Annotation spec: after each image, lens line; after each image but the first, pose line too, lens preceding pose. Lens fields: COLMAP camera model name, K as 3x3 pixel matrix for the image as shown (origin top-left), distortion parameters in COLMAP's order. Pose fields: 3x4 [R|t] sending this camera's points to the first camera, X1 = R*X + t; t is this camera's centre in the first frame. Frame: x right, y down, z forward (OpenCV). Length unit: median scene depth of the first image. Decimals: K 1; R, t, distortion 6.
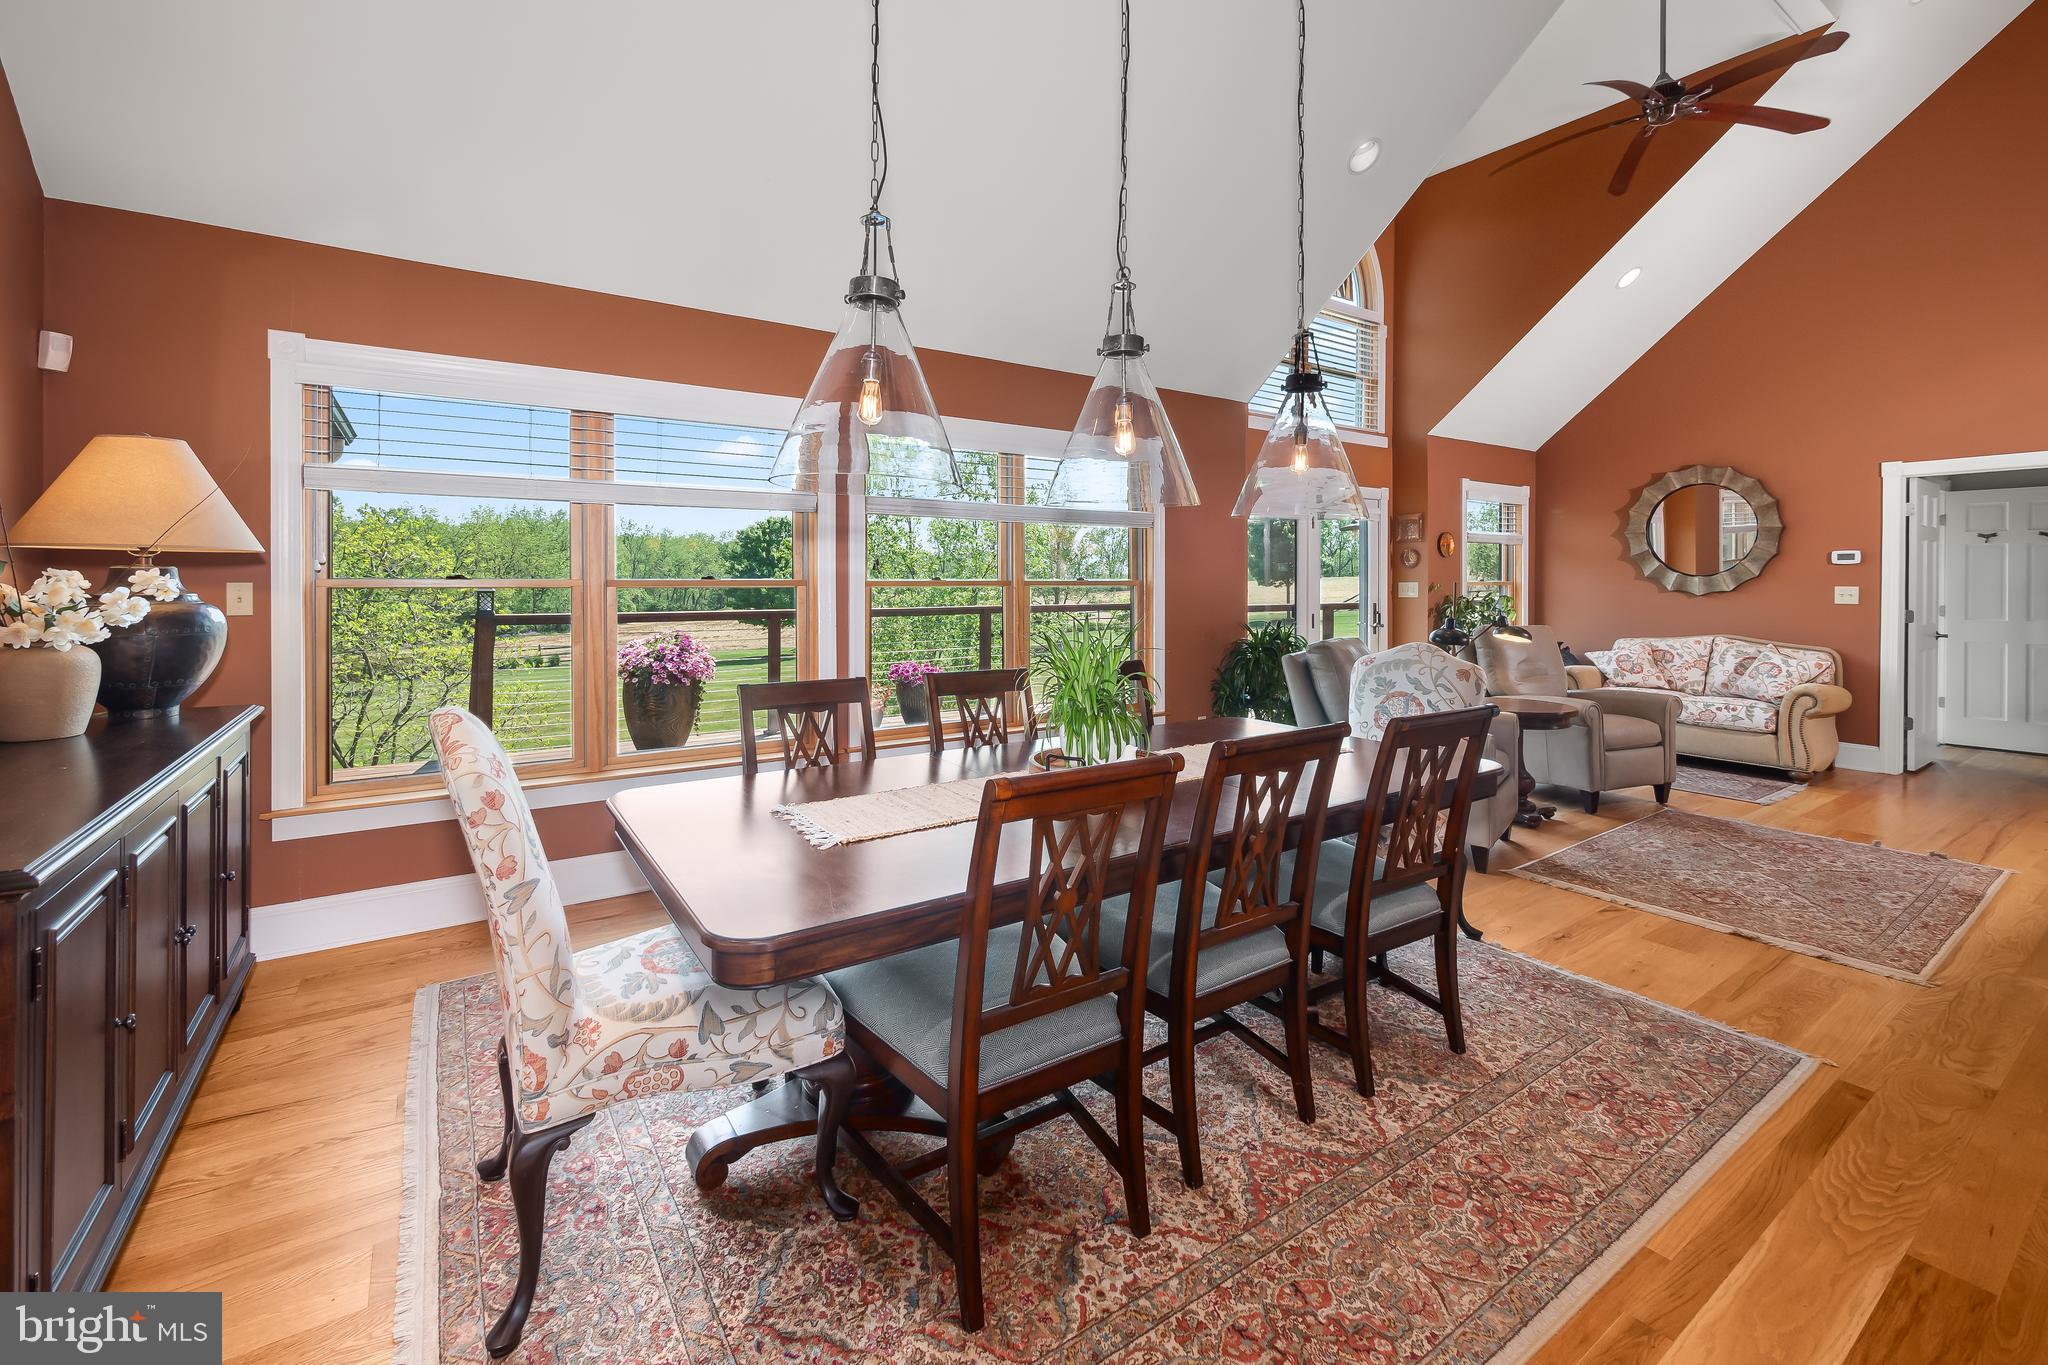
lens RADIAL K [[866.6, 0, 1022.0], [0, 866.6, 583.3], [0, 0, 1]] dist [-0.006276, 0.001034]
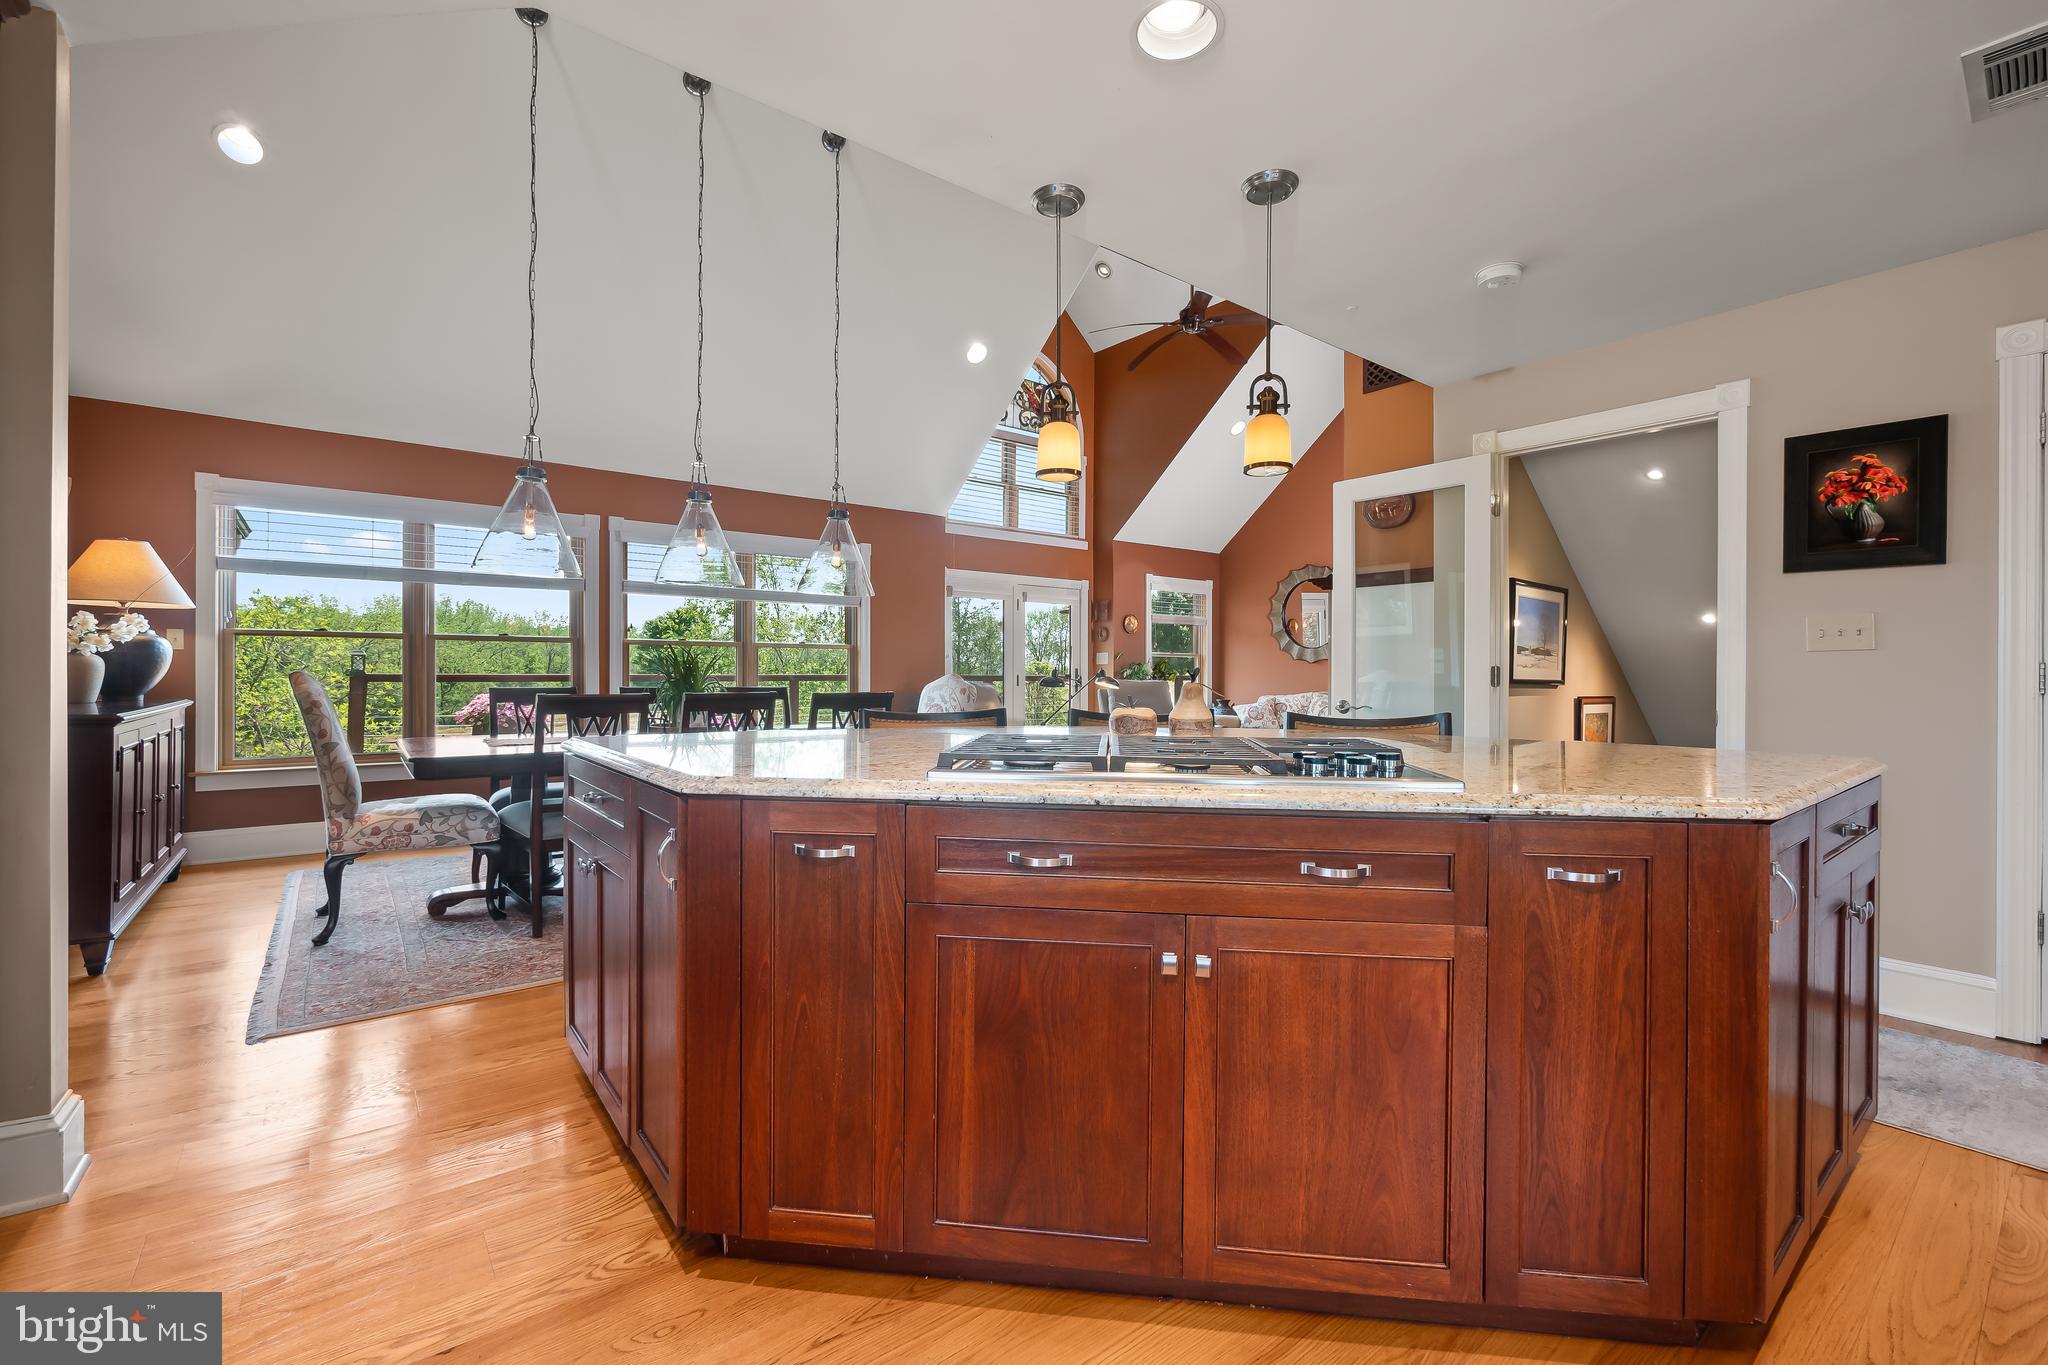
lens RADIAL K [[866.6, 0, 1023.3], [0, 866.6, 677.3], [0, 0, 1]] dist [-0.006276, 0.001034]
pose [[0.997310, 0.000272, 0.073304, 0.272769], [-0.000167, 0.999999, -0.001443, 0.044662], [-0.073304, 0.001427, 0.997309, -0.355535]]
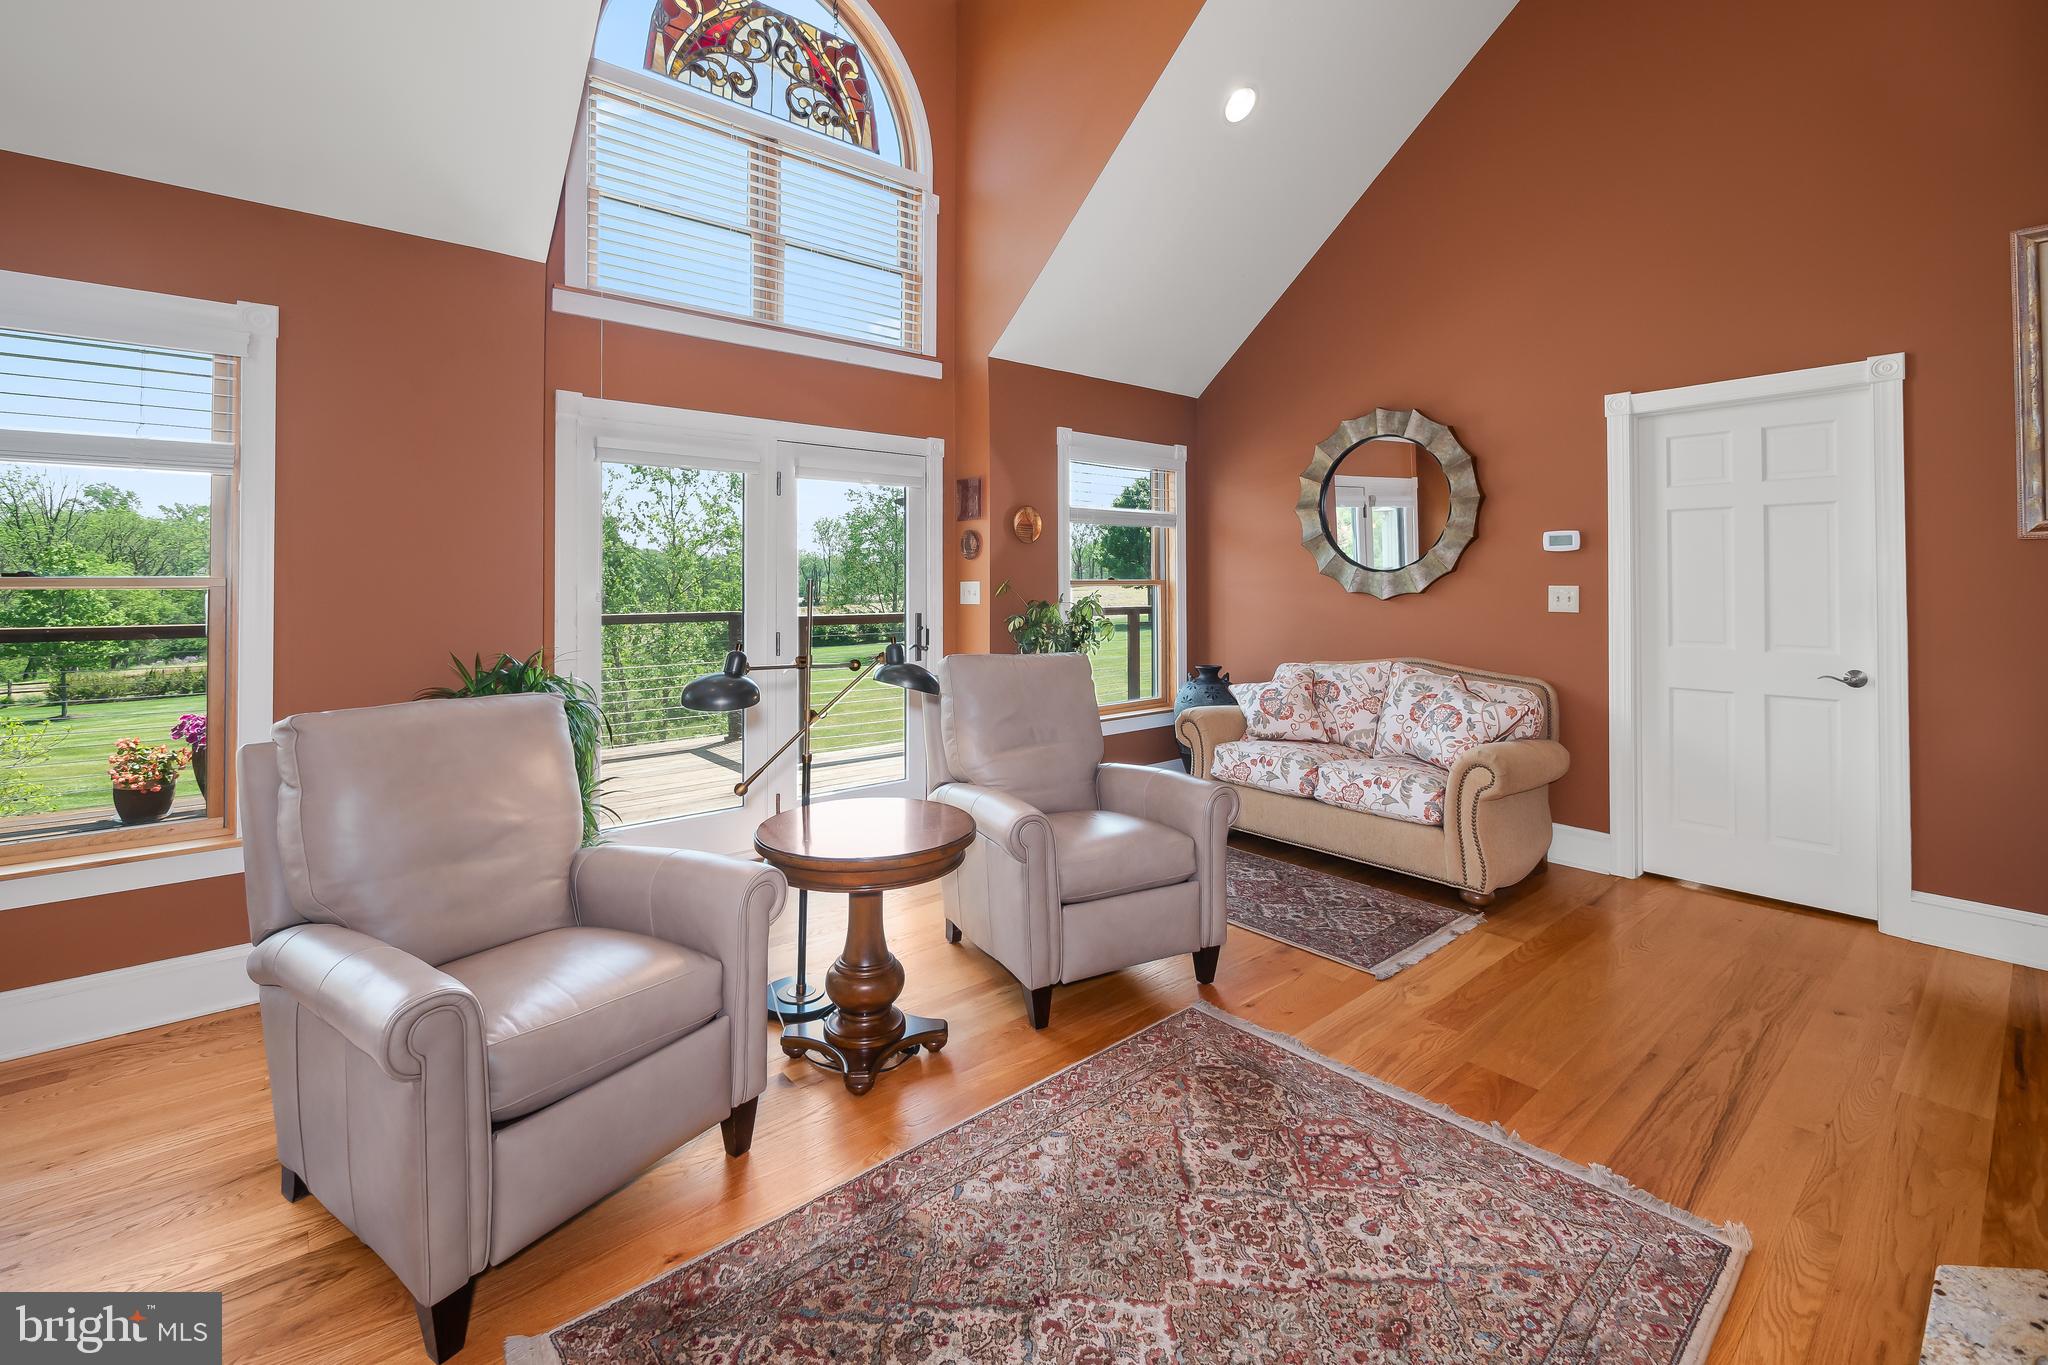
lens RADIAL K [[866.6, 0, 1023.7], [0, 866.6, 569.6], [0, 0, 1]] dist [-0.006276, 0.001034]
pose [[0.994155, -0.002541, 0.107930, 0.491770], [0.004505, 0.999829, -0.017953, 0.001539], [-0.107866, 0.018335, 0.993996, 0.401695]]
